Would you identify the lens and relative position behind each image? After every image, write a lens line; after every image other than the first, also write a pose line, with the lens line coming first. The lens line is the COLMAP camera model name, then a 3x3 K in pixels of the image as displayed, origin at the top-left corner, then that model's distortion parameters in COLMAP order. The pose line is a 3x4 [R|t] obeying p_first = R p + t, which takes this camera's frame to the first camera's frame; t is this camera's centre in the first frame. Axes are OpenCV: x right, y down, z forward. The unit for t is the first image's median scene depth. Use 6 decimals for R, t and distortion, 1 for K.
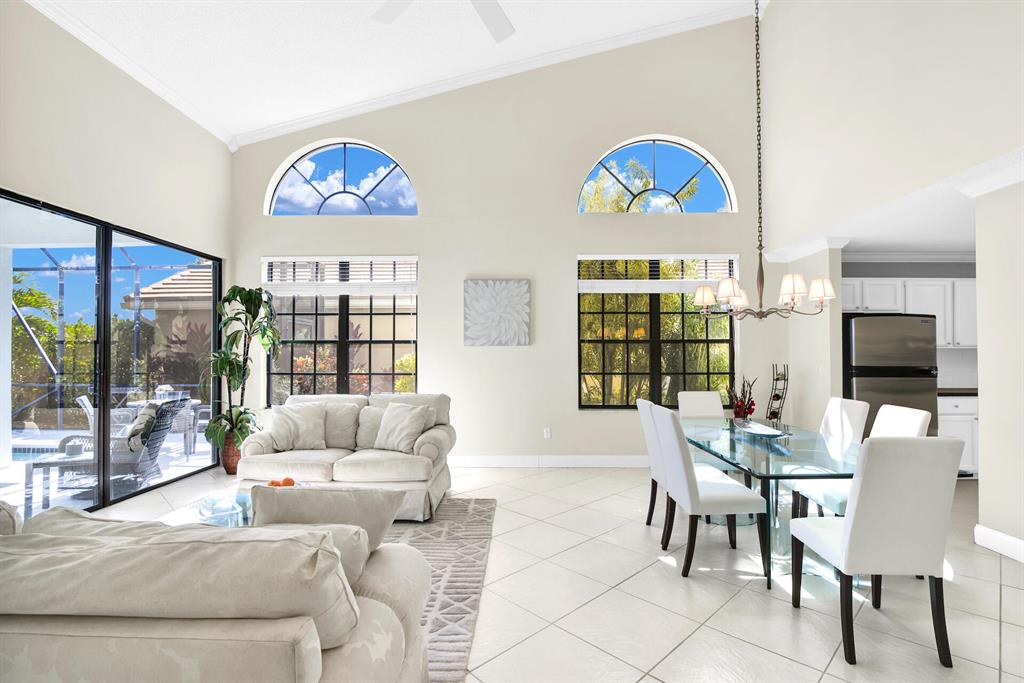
lens RADIAL K [[486.1, 0, 517.9], [0, 486.1, 348.7], [0, 0, 1]] dist [-0.022263, 0.000836]
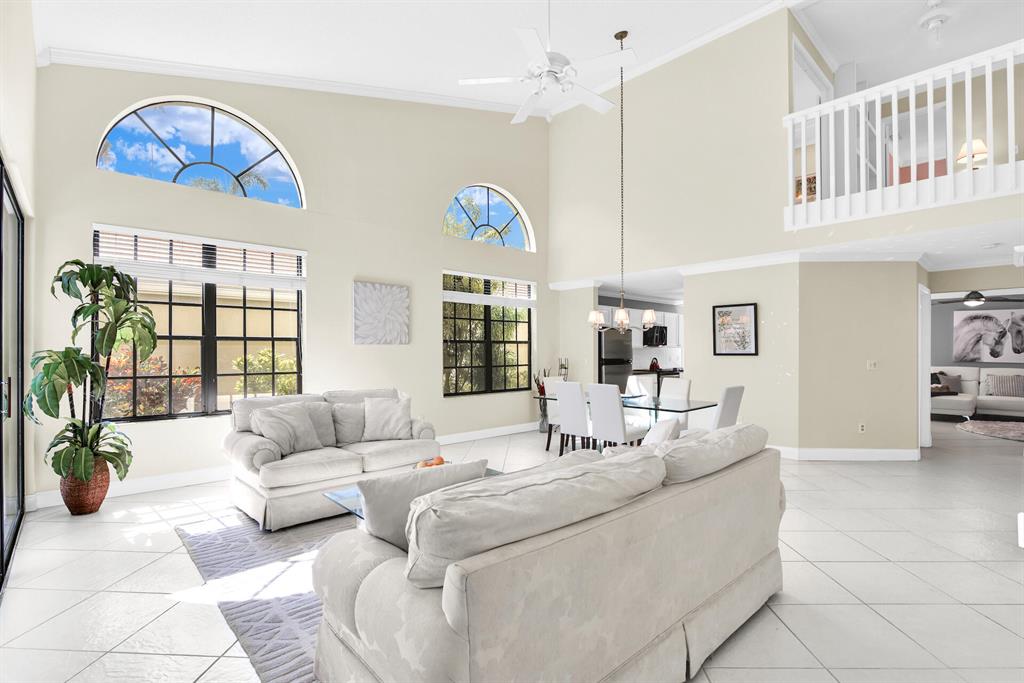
lens RADIAL K [[479.2, 0, 517.4], [0, 479.2, 345.2], [0, 0, 1]] dist [-0.021371, 0.001263]
pose [[0.715932, 0.007896, 0.698125, -0.576167], [-0.005350, 0.999969, -0.005824, 0.000701], [-0.698149, 0.000435, 0.715952, 0.018720]]
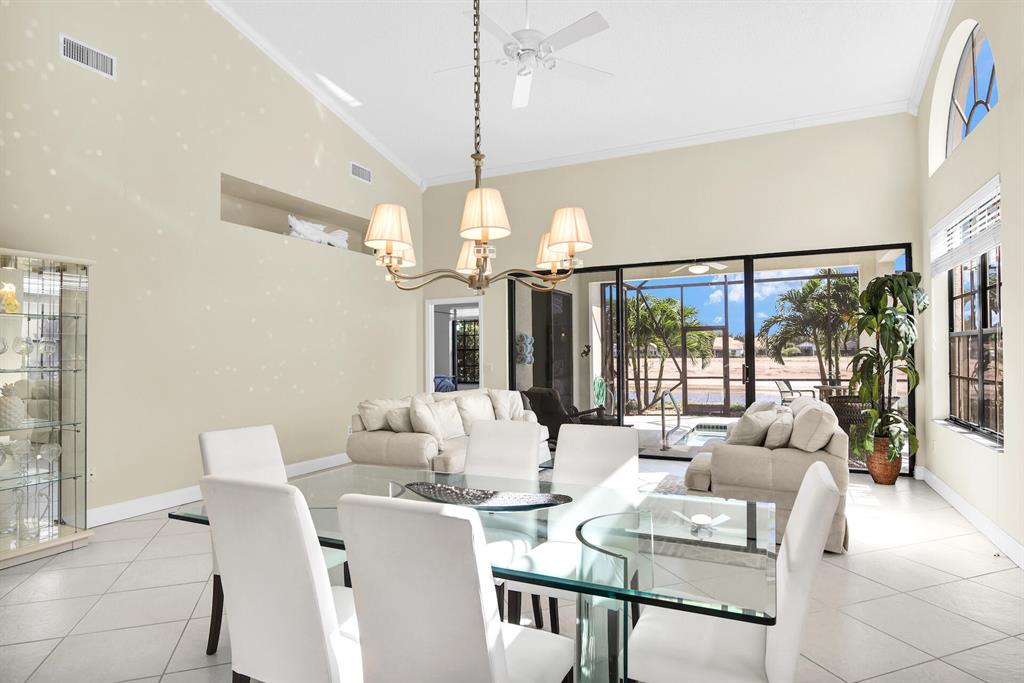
lens RADIAL K [[554.3, 0, 501.0], [0, 554.3, 345.1], [0, 0, 1]] dist [-0.016561, -0.000691]
pose [[-0.449341, -0.011394, -0.893288, 0.618225], [0.018260, 0.999593, -0.021935, 0.008901], [0.893174, -0.026168, -0.448950, 0.776301]]
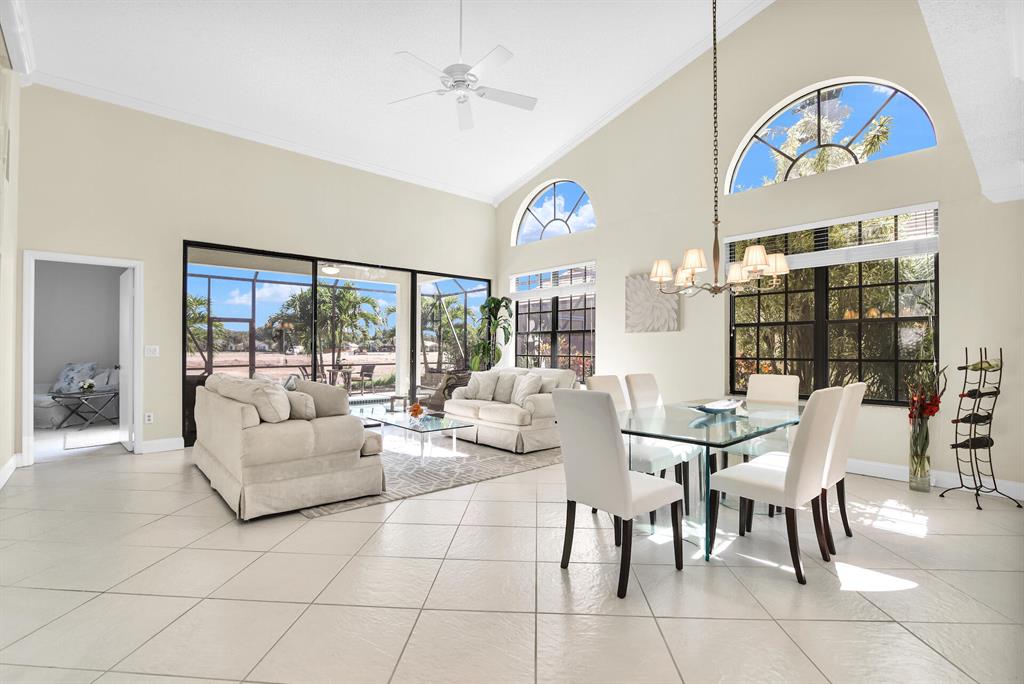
lens RADIAL K [[479.2, 0, 500.3], [0, 479.2, 348.9], [0, 0, 1]] dist [-0.021371, 0.001263]
pose [[0.660143, 0.001611, -0.751138, 0.553557], [0.004788, 0.999968, 0.006352, 0.024360], [0.751125, -0.007790, 0.660115, 0.014115]]
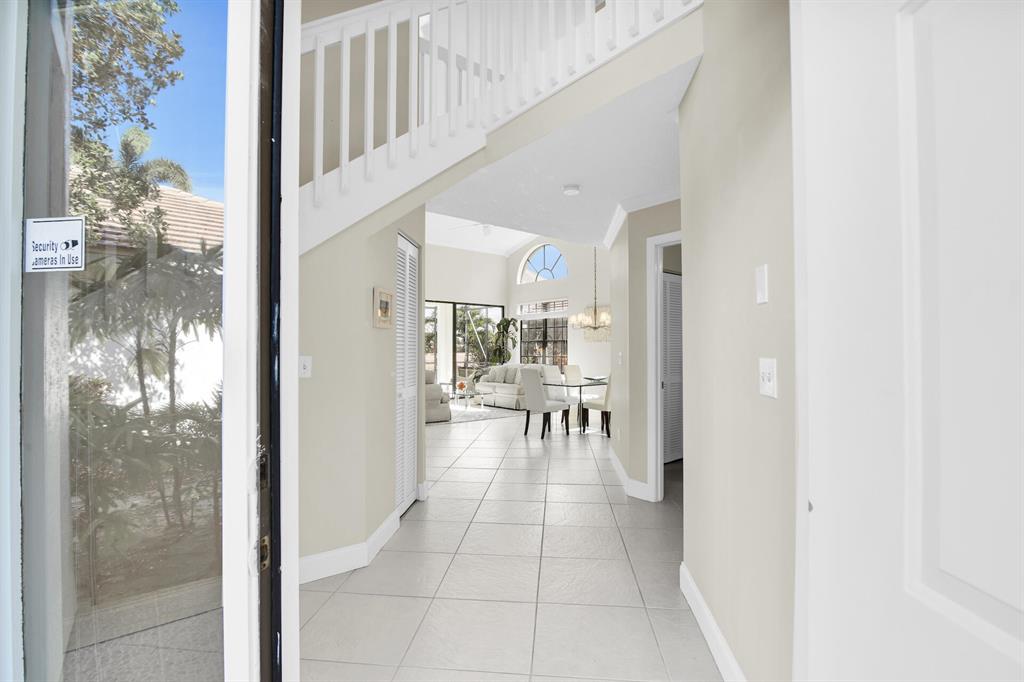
lens RADIAL K [[479.2, 0, 513.6], [0, 479.2, 347.2], [0, 0, 1]] dist [-0.021371, 0.001263]
pose [[0.649043, -0.004542, -0.760738, 1.165401], [0.009024, 0.999958, 0.001729, 0.007657], [0.760698, -0.007987, 0.649057, -0.458638]]
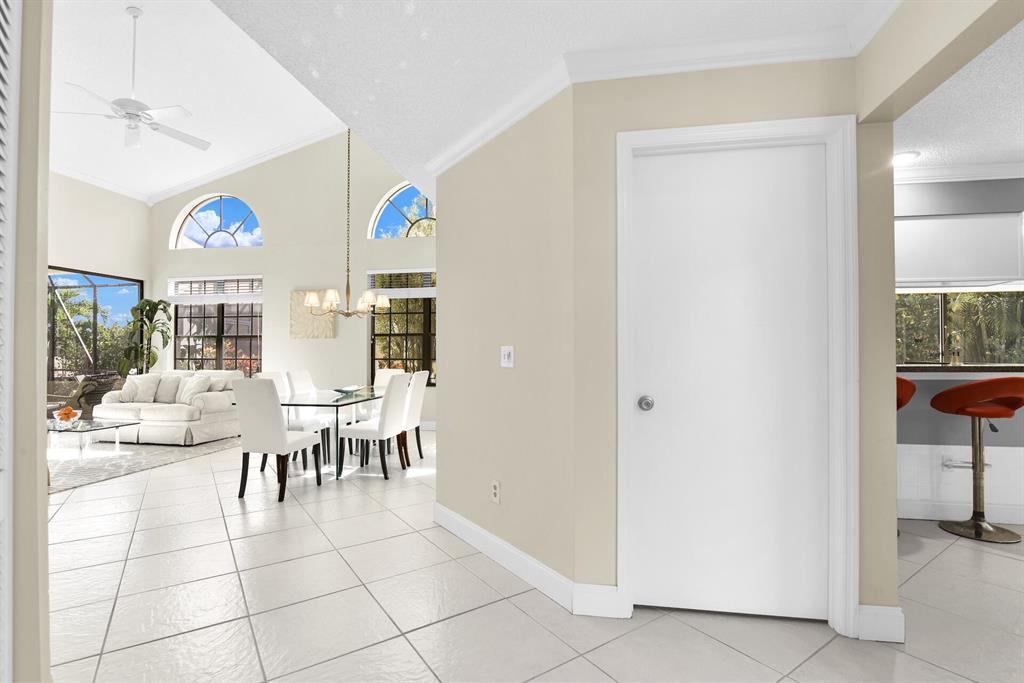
lens RADIAL K [[486.1, 0, 515.0], [0, 486.1, 350.9], [0, 0, 1]] dist [-0.022263, 0.000836]
pose [[0.985439, 0.000142, -0.170029, 0.756933], [0.000812, 0.999984, 0.005543, 0.021593], [0.170027, -0.005601, 0.985423, -0.253503]]
